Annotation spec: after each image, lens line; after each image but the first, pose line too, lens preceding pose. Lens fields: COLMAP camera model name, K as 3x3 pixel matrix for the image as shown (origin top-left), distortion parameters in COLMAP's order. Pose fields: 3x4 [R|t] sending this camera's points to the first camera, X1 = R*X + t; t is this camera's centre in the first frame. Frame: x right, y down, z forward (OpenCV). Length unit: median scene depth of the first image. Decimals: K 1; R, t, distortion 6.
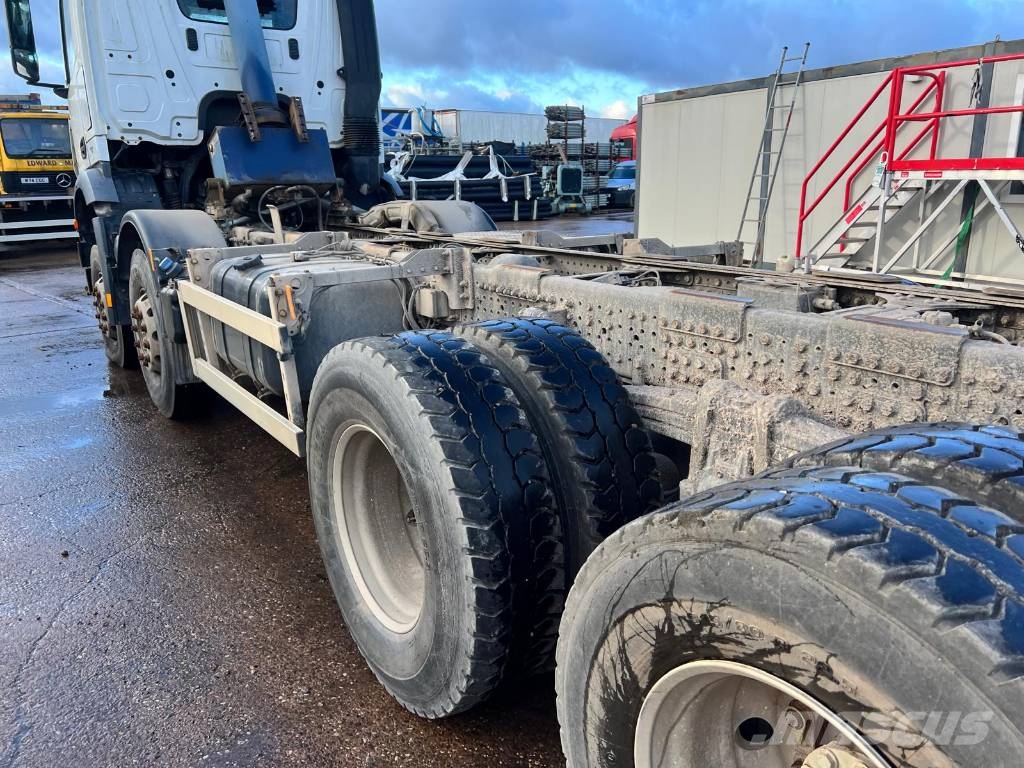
lens RADIAL K [[769.6, 0, 516.4], [0, 769.6, 393.7], [0, 0, 1]] dist [0.058969, -0.074450]
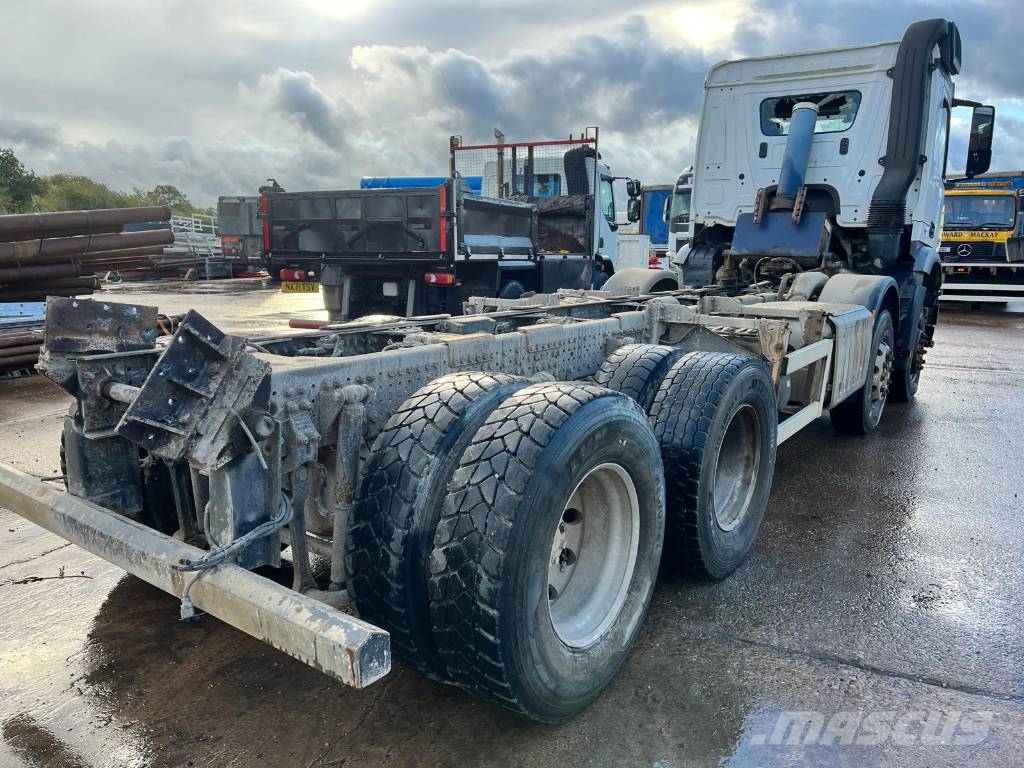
lens RADIAL K [[770.8, 0, 504.6], [0, 770.8, 391.6], [0, 0, 1]] dist [0.054852, -0.065713]
pose [[0.321931, 0.197952, -0.925838, 0.755962], [-0.276402, 0.954947, 0.108065, -0.071839], [0.905518, 0.221114, 0.362141, 0.186734]]
